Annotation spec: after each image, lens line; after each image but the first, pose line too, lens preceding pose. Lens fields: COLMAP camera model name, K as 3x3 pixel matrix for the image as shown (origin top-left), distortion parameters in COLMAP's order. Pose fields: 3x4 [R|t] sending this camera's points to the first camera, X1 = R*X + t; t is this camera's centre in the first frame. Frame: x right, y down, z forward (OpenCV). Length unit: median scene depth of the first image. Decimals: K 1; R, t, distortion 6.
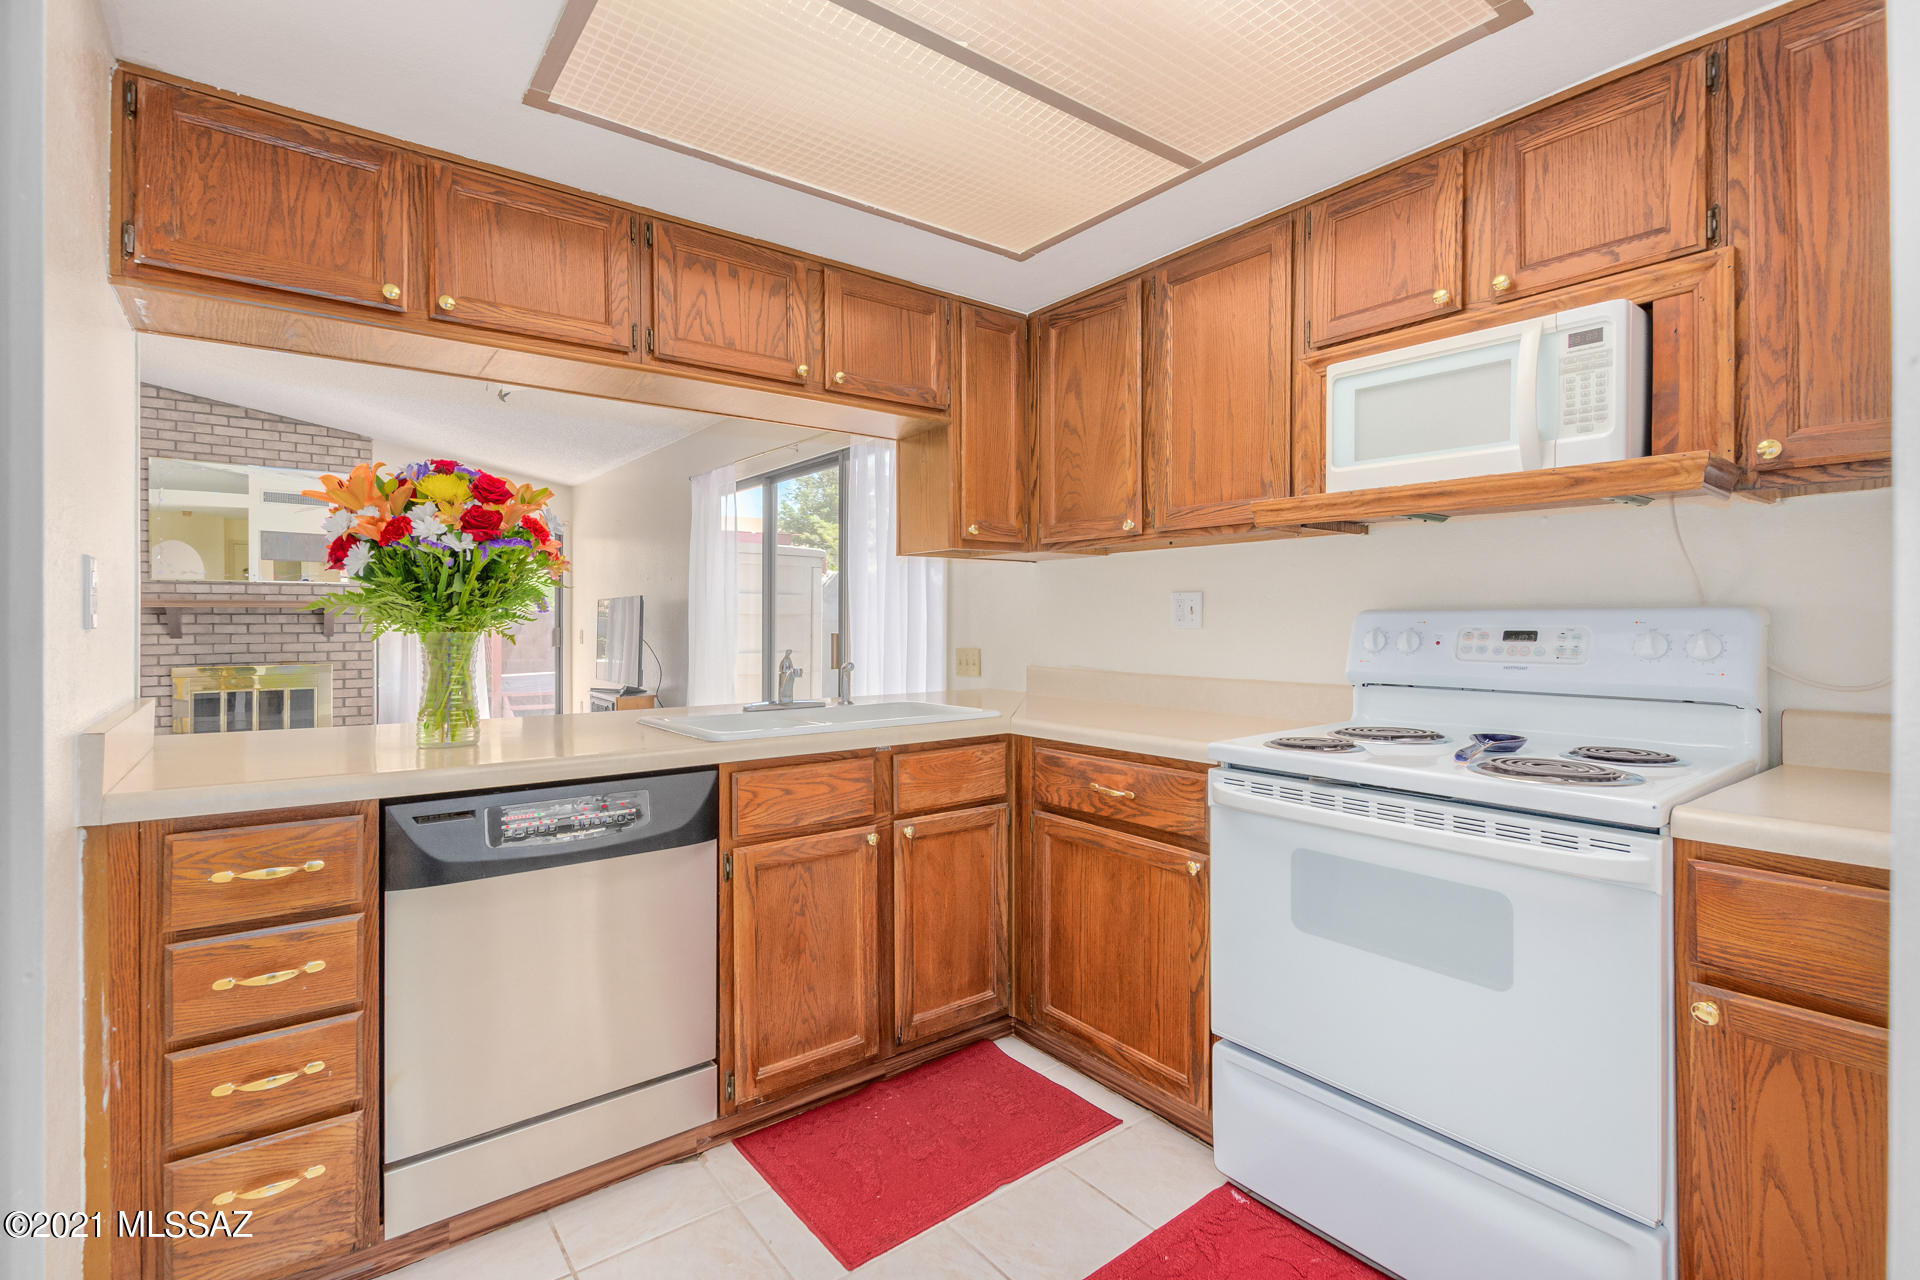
lens RADIAL K [[887.4, 0, 968.9], [0, 887.4, 623.3], [0, 0, 1]] dist [0.009369, -0.005116]
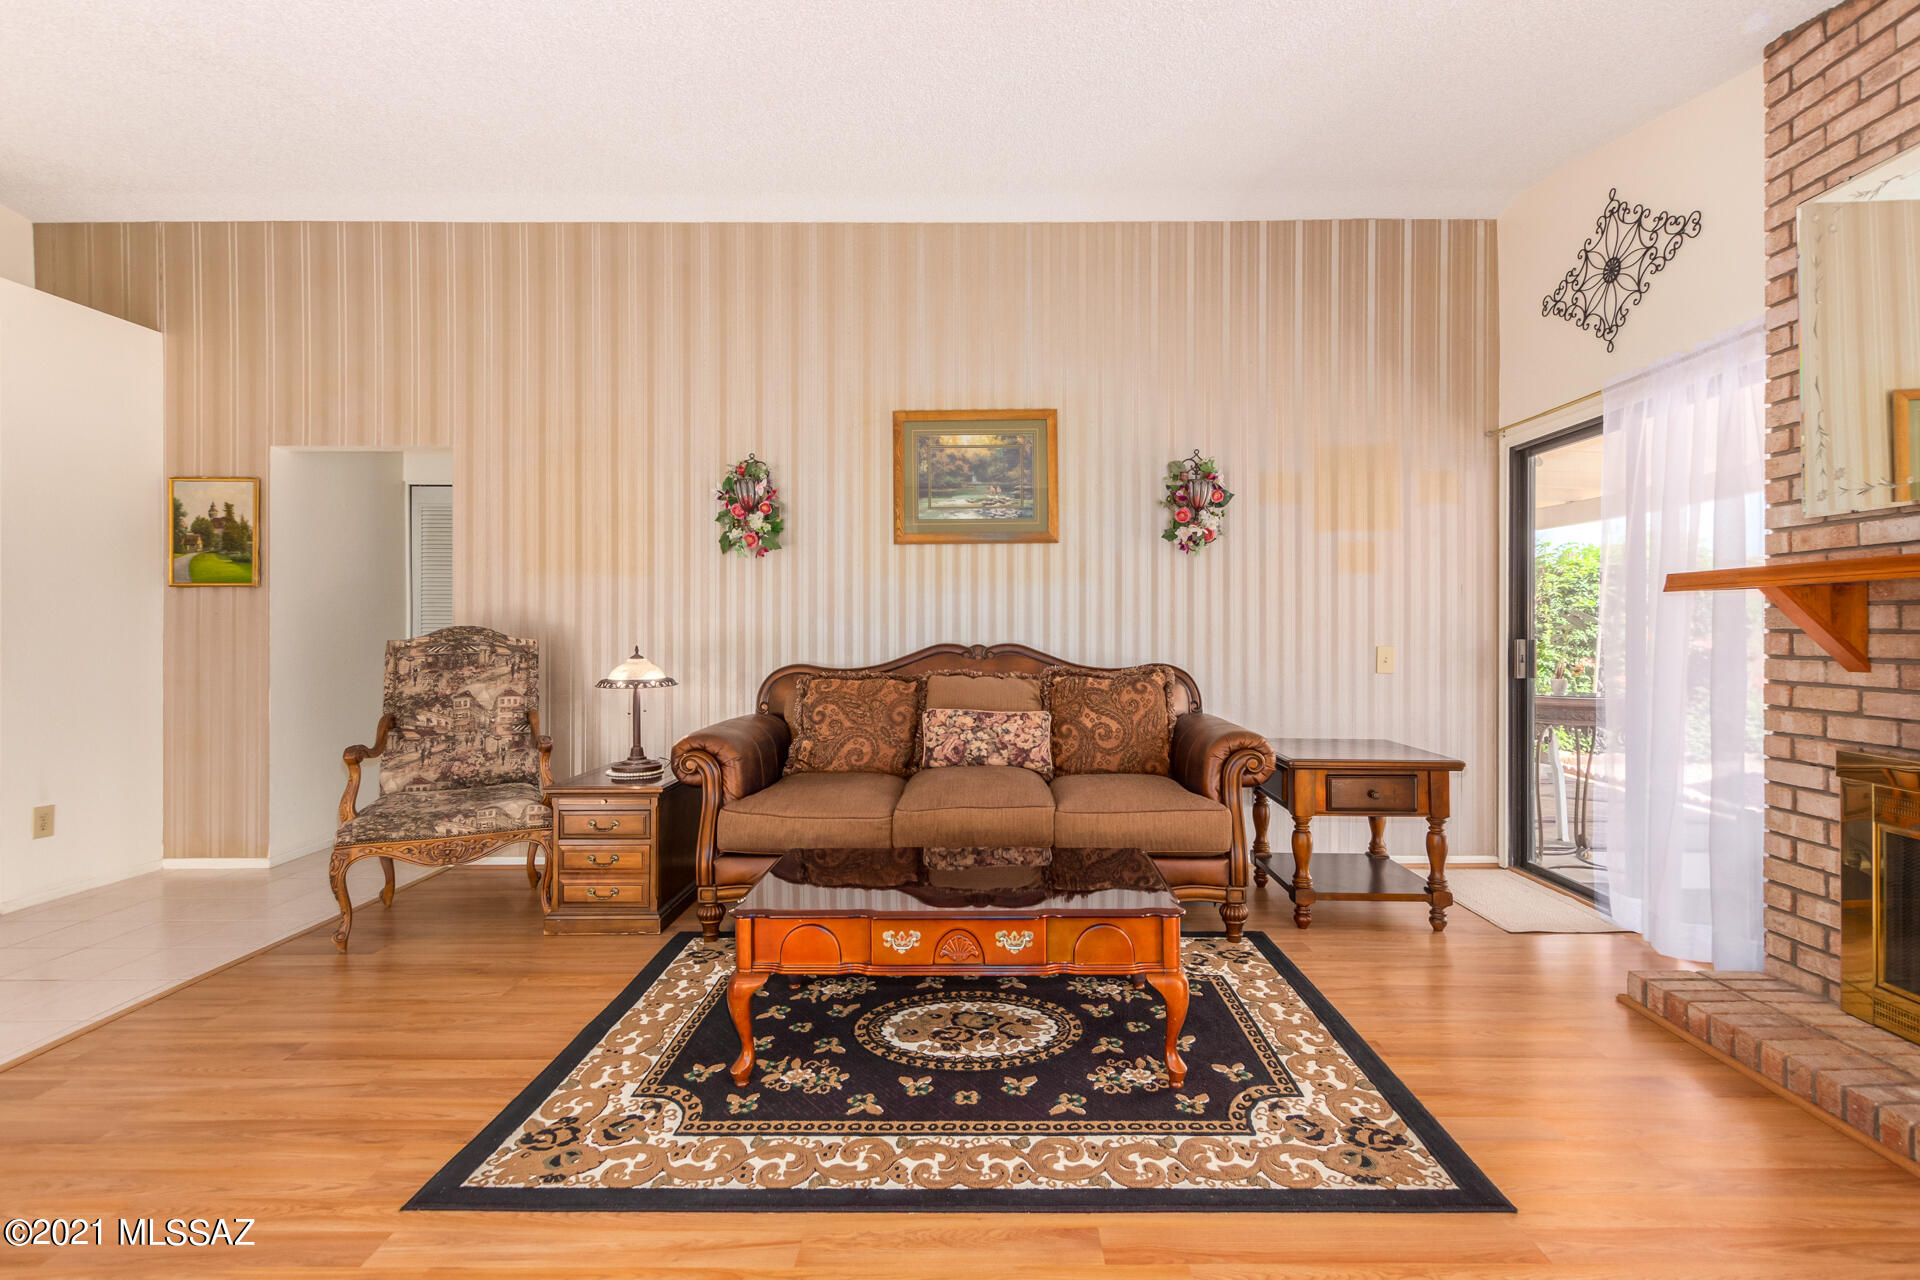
lens RADIAL K [[887.4, 0, 978.0], [0, 887.4, 623.6], [0, 0, 1]] dist [0.009369, -0.005116]
pose [[-0.626622, 0.000717, -0.779323, -1.191287], [0.000423, 1.000000, 0.000580, -0.009101], [0.779324, 0.000034, -0.626622, 2.980811]]
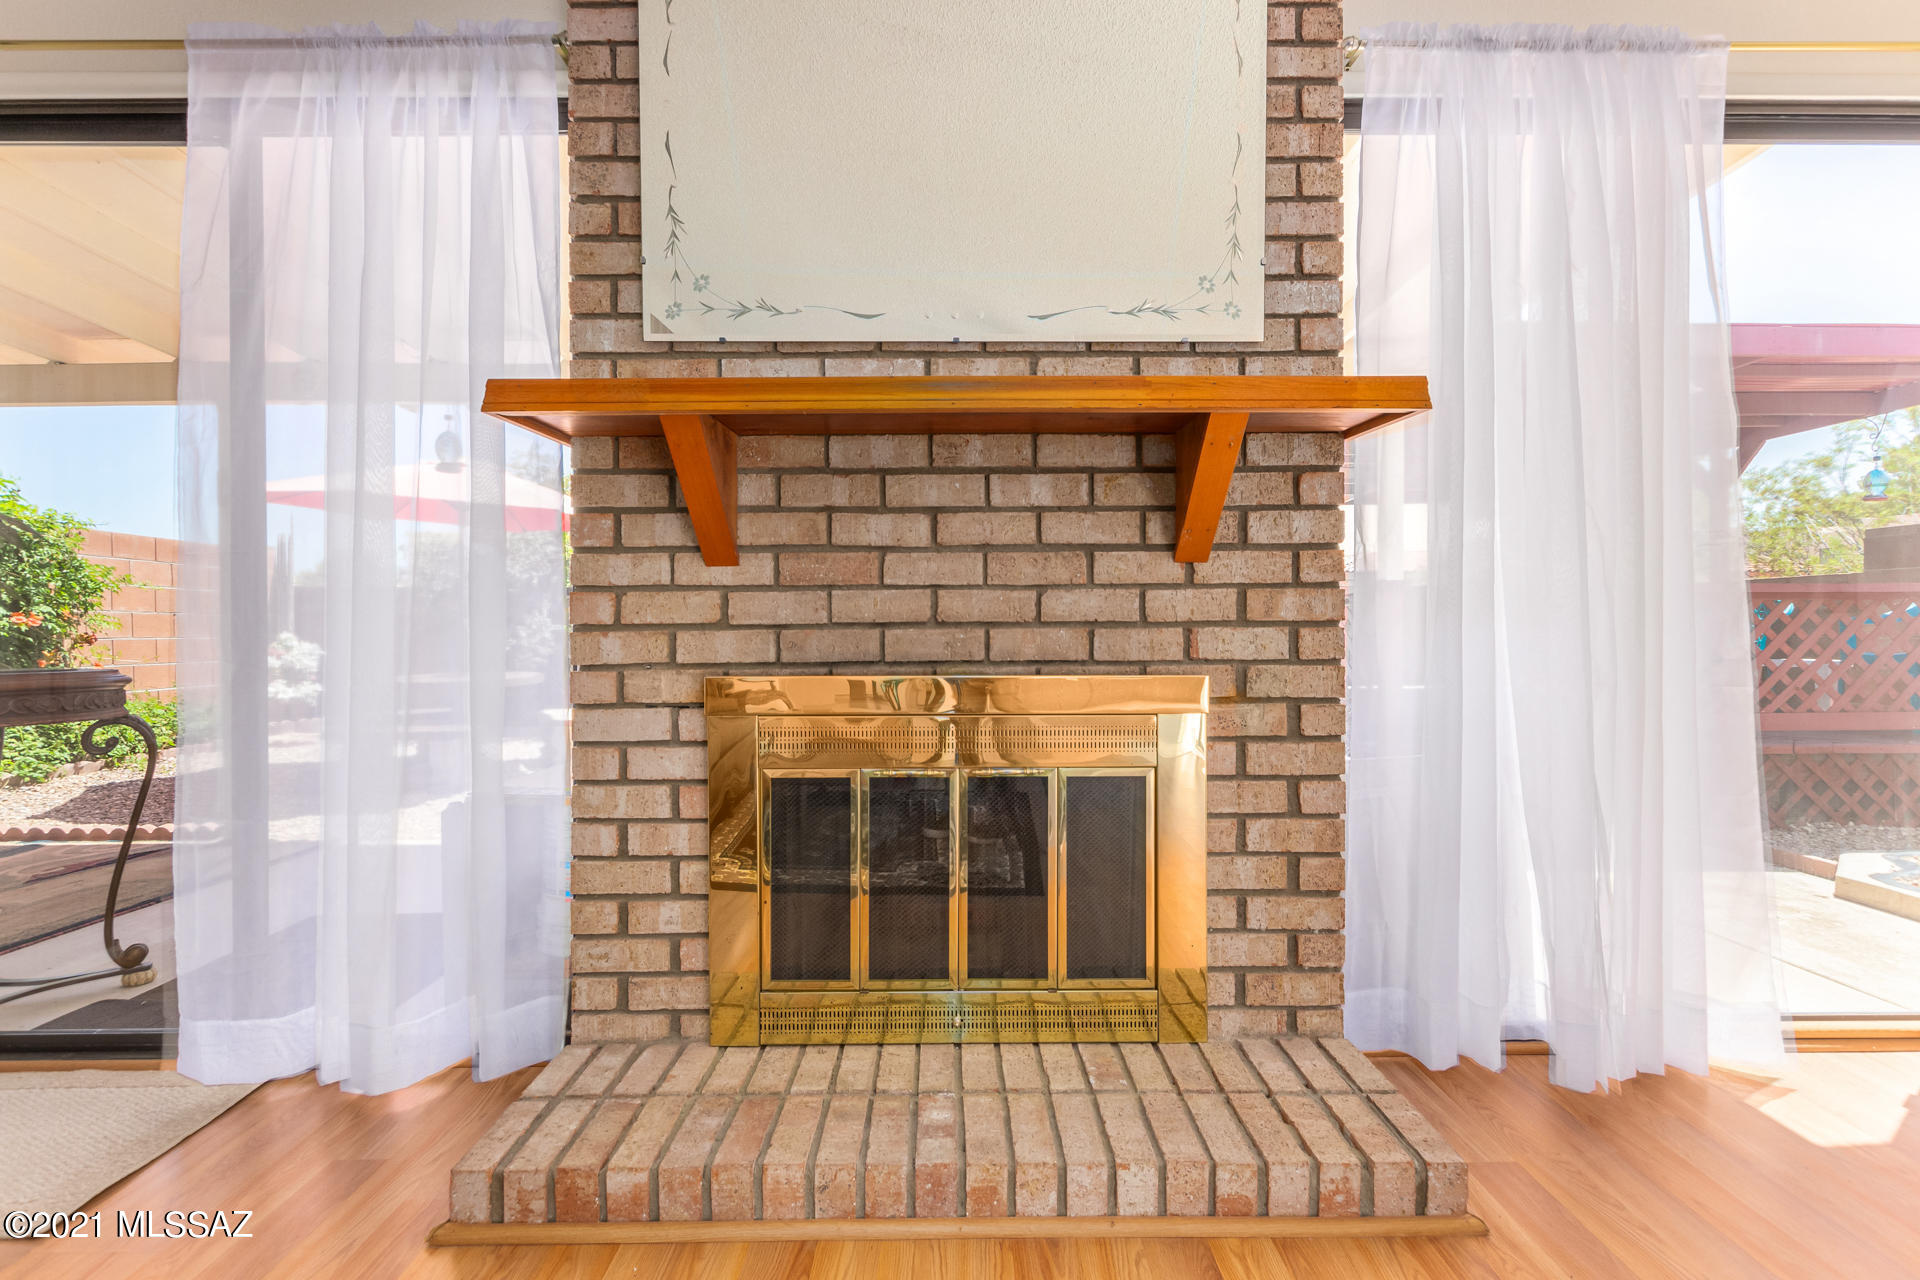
lens RADIAL K [[887.4, 0, 949.8], [0, 887.4, 636.2], [0, 0, 1]] dist [0.009369, -0.005116]
pose [[0.779728, 0.003010, -0.626112, -2.117597], [0.001429, 0.999977, 0.006587, 0.114610], [0.626117, -0.006031, 0.779706, 2.635223]]
